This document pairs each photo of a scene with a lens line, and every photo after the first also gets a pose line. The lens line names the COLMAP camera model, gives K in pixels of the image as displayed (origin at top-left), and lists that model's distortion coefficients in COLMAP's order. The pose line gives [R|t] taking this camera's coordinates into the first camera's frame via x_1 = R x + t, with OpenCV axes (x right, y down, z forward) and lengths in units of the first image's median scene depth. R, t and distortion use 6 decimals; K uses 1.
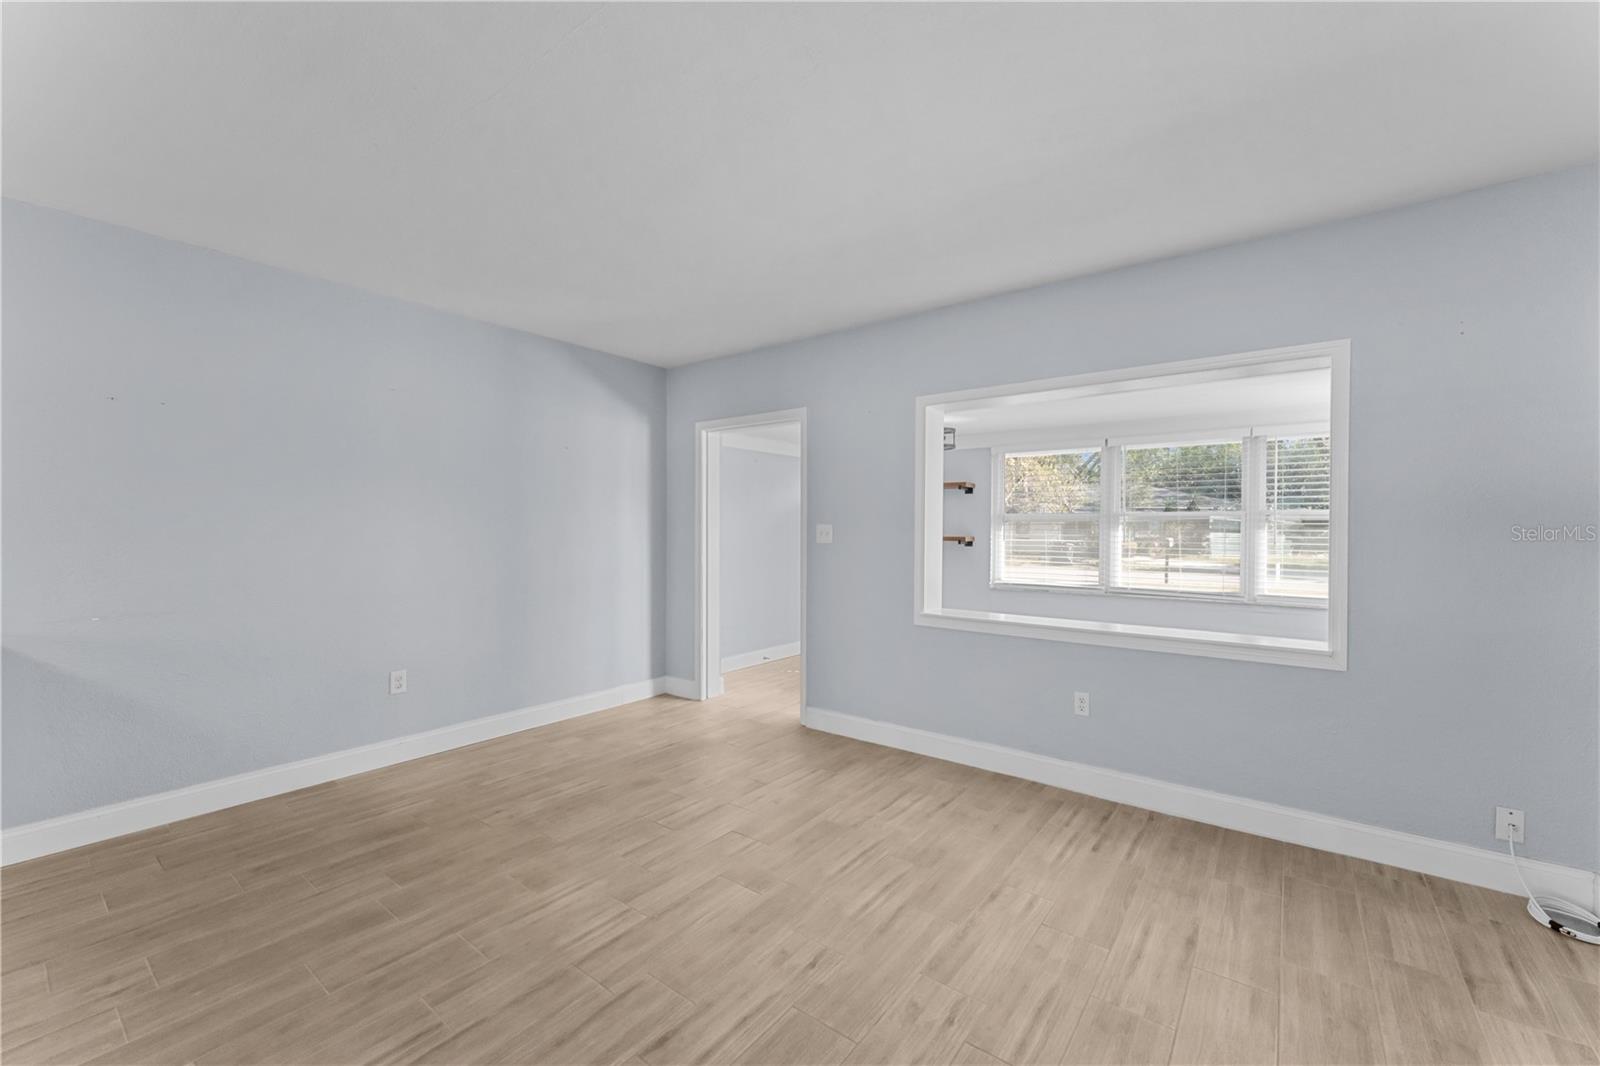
lens RADIAL K [[640.1, 0, 798.2], [0, 640.1, 533.9], [0, 0, 1]] dist [0.001374, 0.000440]
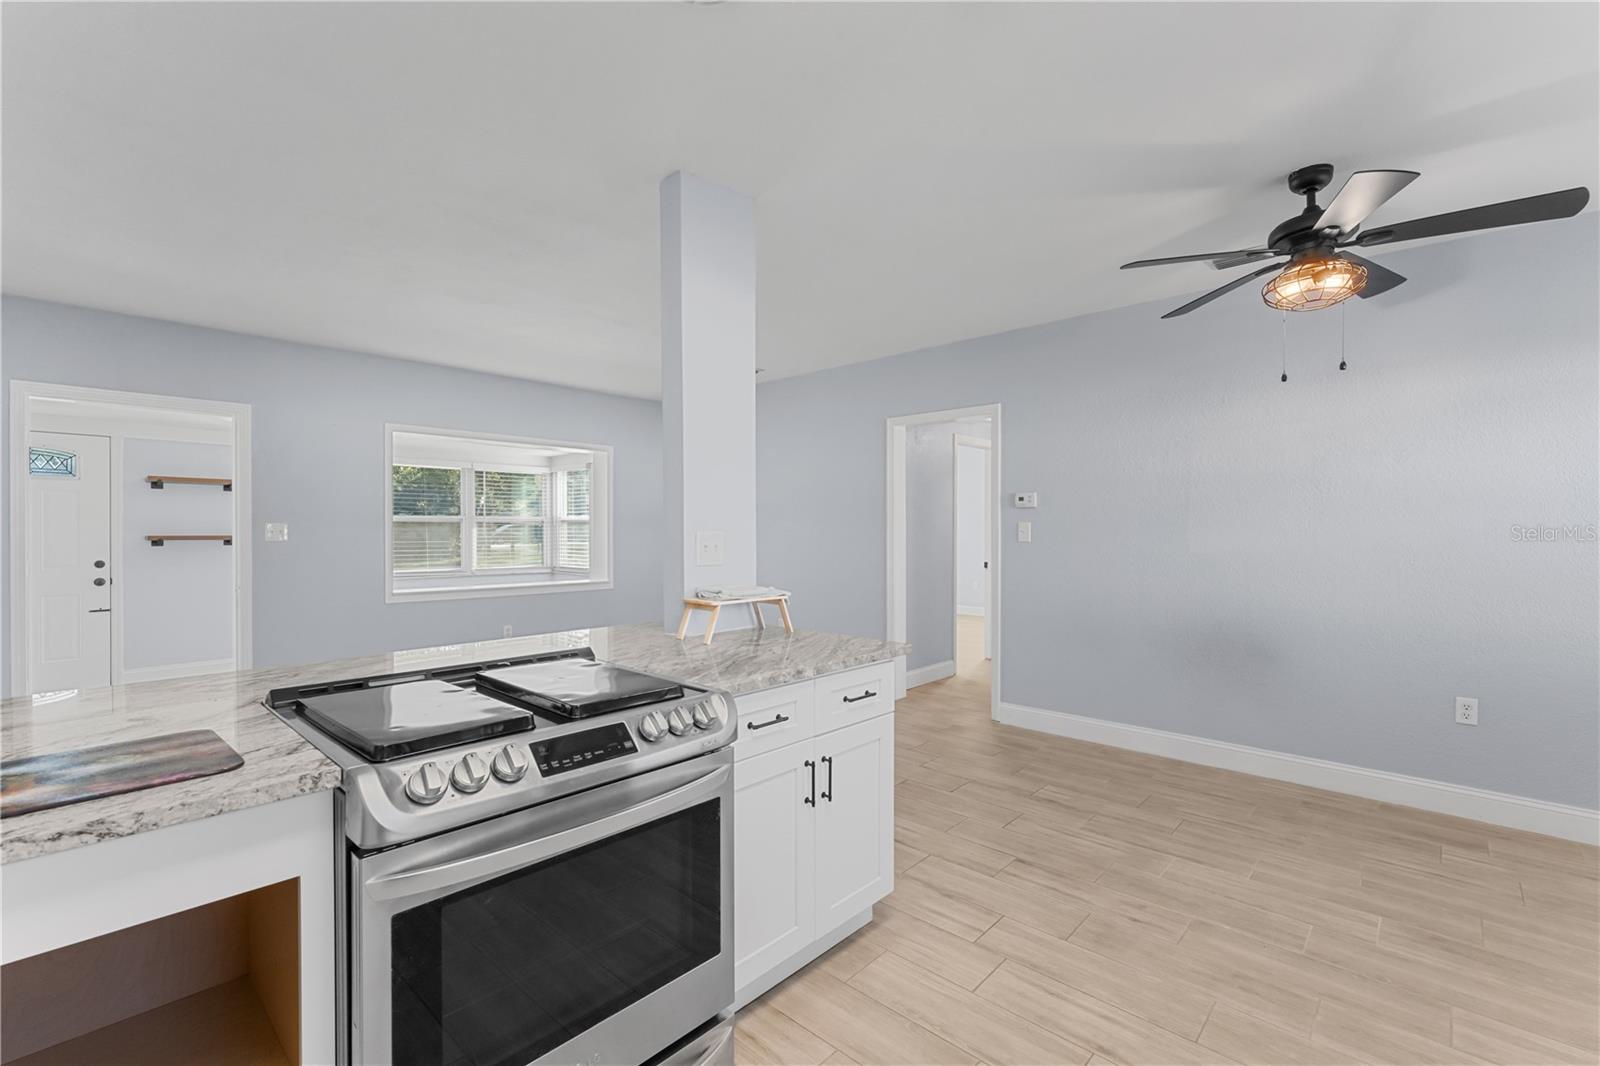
lens RADIAL K [[699.3, 0, 800.0], [0, 699.3, 533.0], [0, 0, 1]] dist [-0.000574, 0.000048]
pose [[0.090835, -0.007527, 0.995838, -1.520684], [0.007201, 0.999950, 0.006901, -0.000871], [-0.995840, 0.006544, 0.090884, 0.085032]]
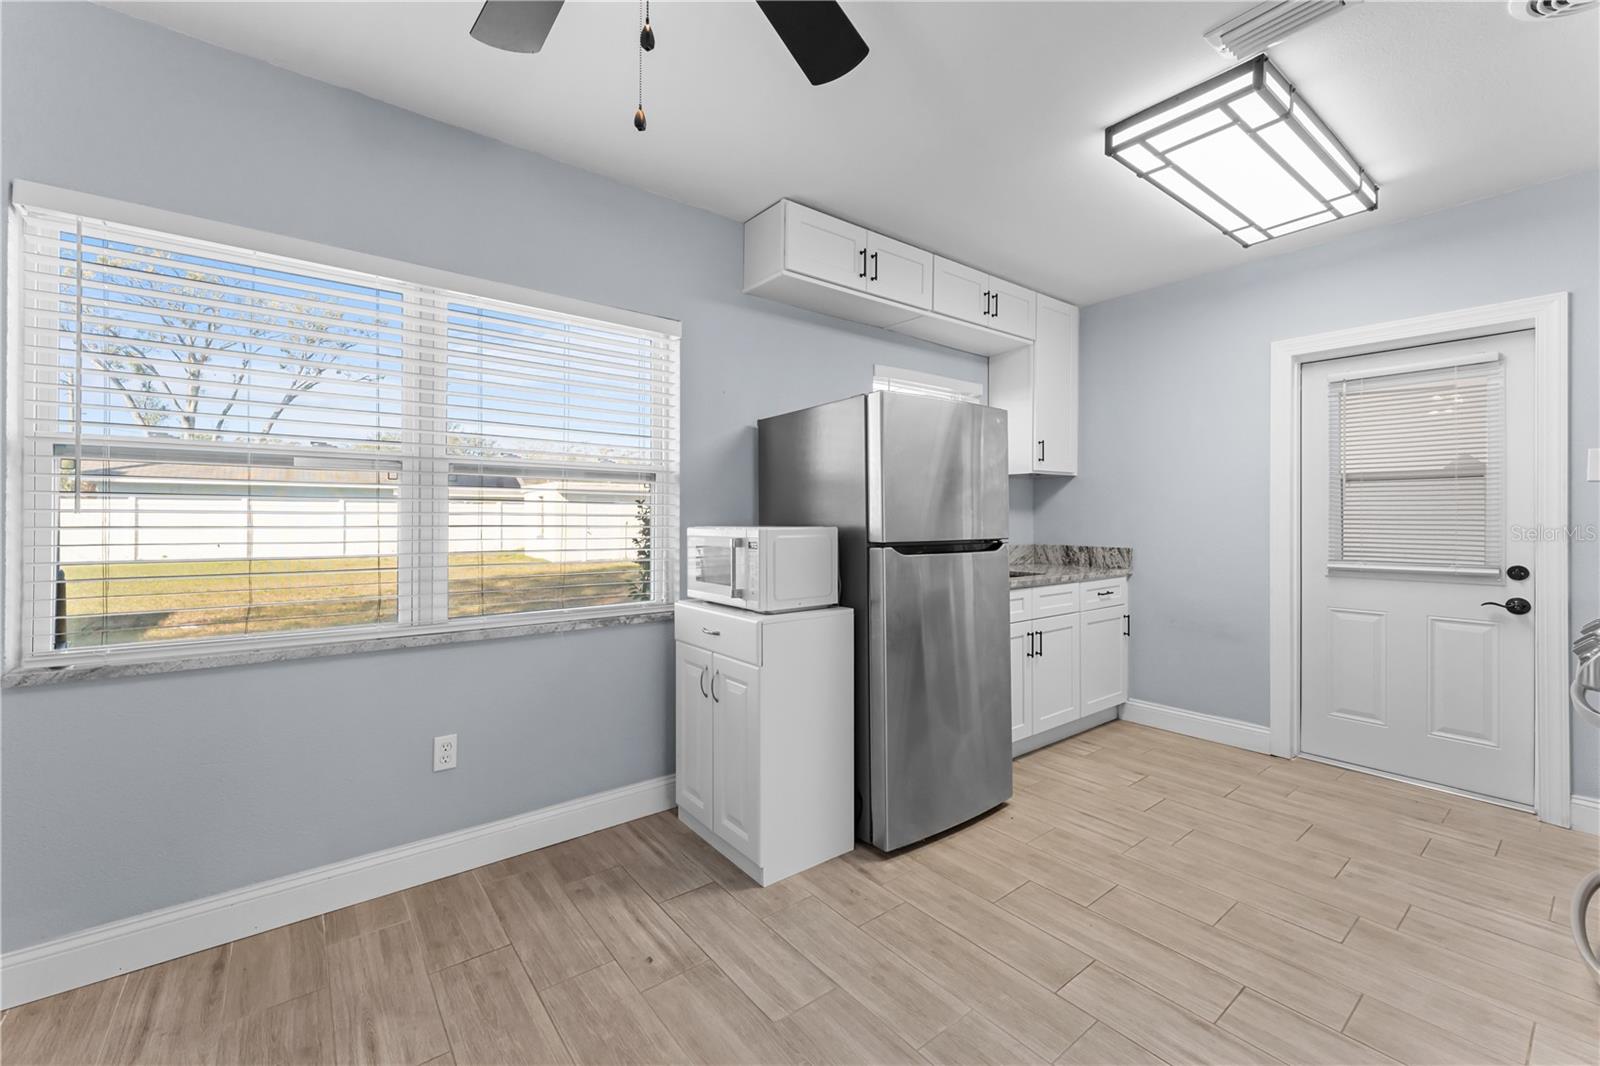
lens RADIAL K [[647.3, 0, 796.9], [0, 647.3, 515.4], [0, 0, 1]] dist [0.001114, 0.000126]
pose [[-0.249560, -0.007778, -0.968328, -0.229677], [-0.008367, 0.999948, -0.005876, 0.033662], [0.968323, 0.006635, -0.249612, -0.333038]]
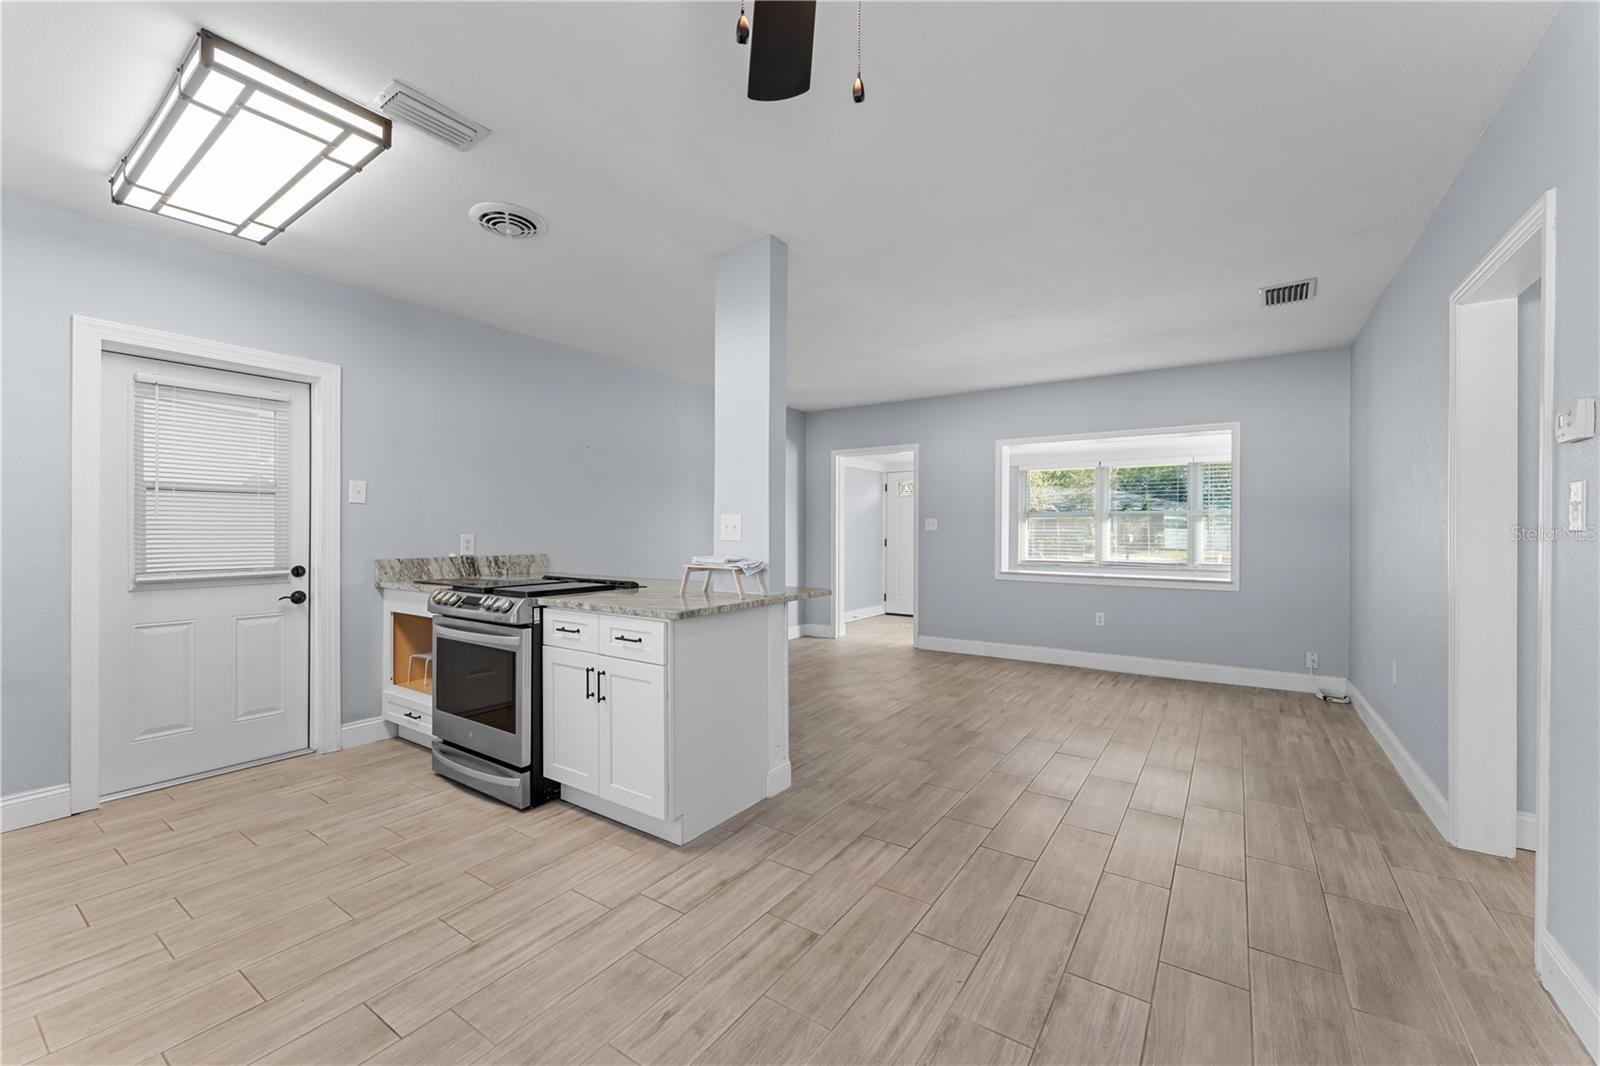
lens RADIAL K [[637.8, 0, 796.8], [0, 637.8, 534.8], [0, 0, 1]] dist [0.000519, -0.000079]
pose [[0.998469, -0.002035, 0.055275, -0.565537], [0.002046, 0.999998, -0.000148, 0.037273], [-0.055275, 0.000261, 0.998471, -0.820141]]
